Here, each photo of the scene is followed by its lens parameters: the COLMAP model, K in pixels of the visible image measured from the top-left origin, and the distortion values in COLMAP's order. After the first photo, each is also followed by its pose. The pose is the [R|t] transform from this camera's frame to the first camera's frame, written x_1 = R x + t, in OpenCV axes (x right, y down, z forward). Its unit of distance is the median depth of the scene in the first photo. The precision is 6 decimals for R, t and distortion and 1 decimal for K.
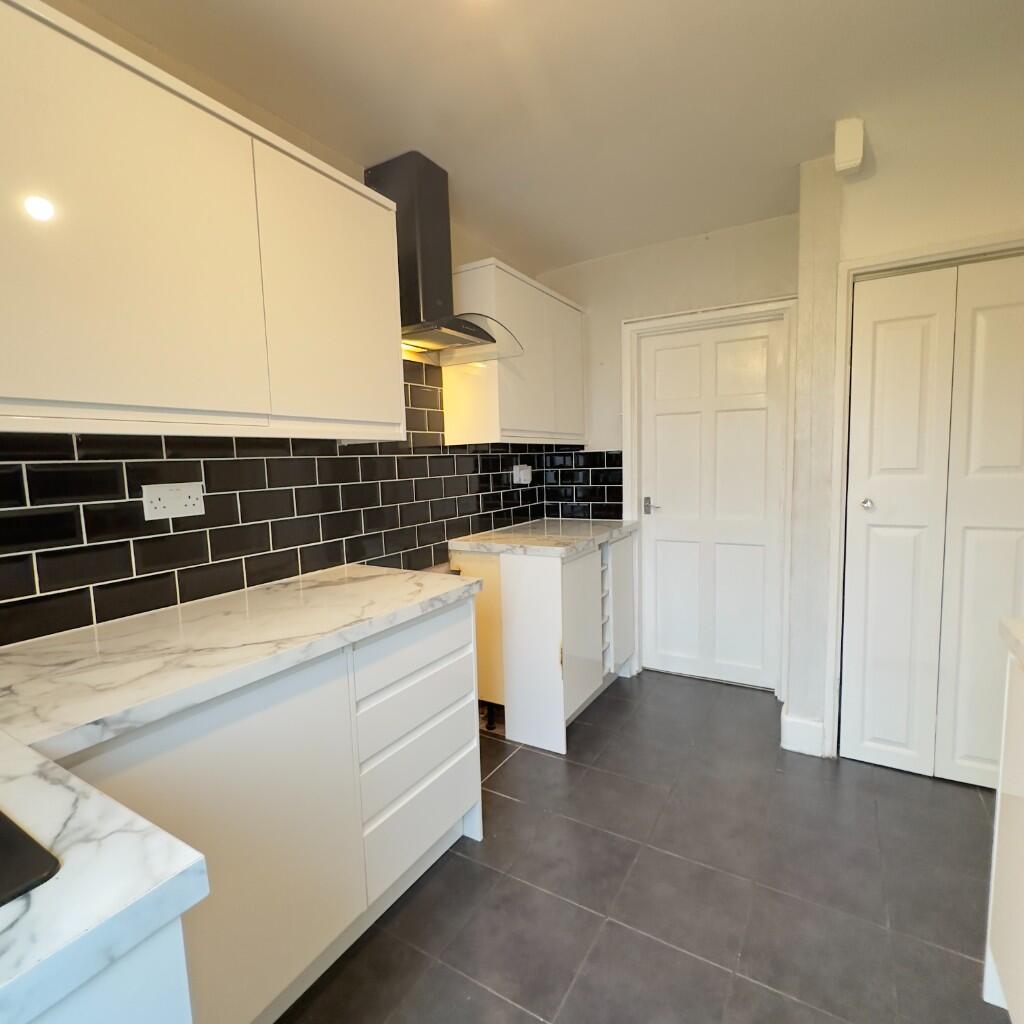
lens RADIAL K [[543.0, 0, 516.4], [0, 543.0, 509.6], [0, 0, 1]] dist [-0.002357, 0.000252]
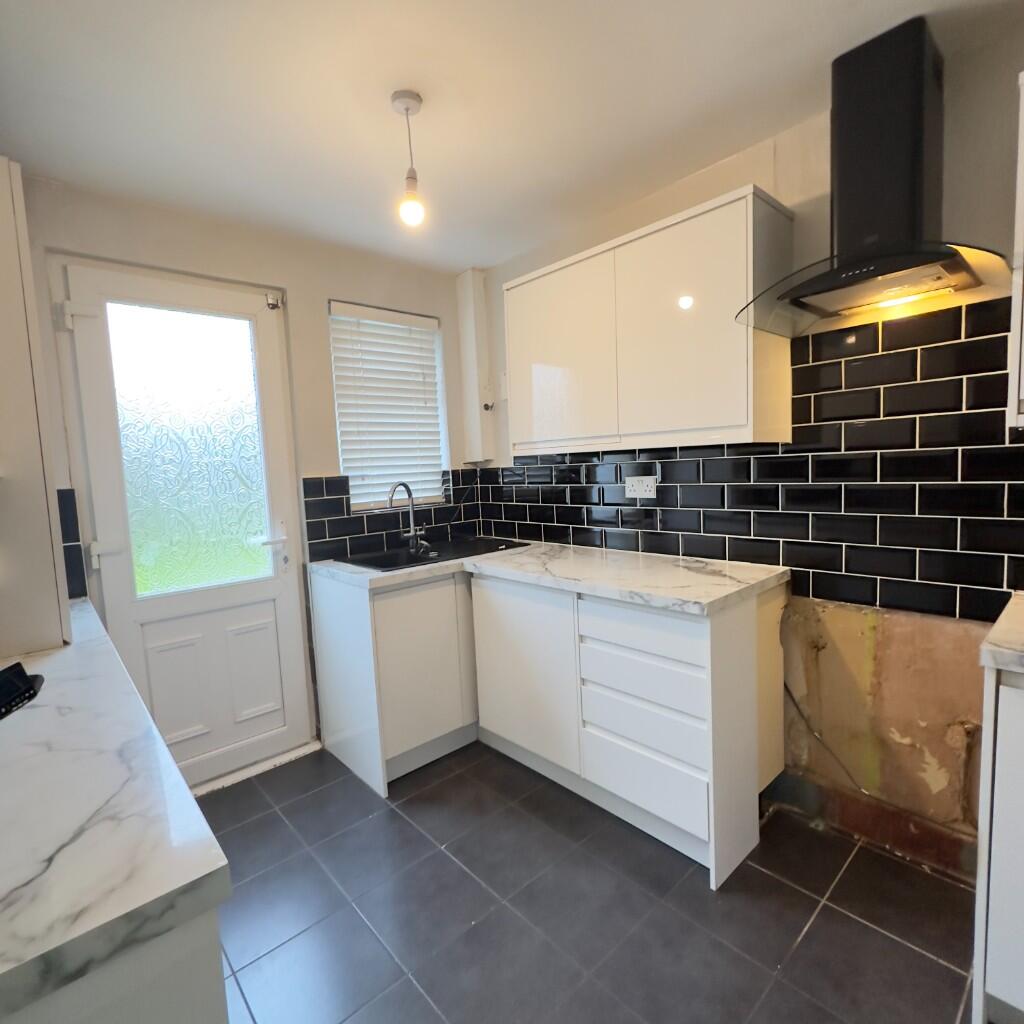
lens RADIAL K [[543.0, 0, 511.6], [0, 543.0, 515.0], [0, 0, 1]] dist [-0.002357, 0.000252]
pose [[-0.279380, 0.124484, -0.952077, 0.933885], [-0.043321, 0.988916, 0.142013, -0.136876], [0.959203, 0.080920, -0.270891, 1.020053]]
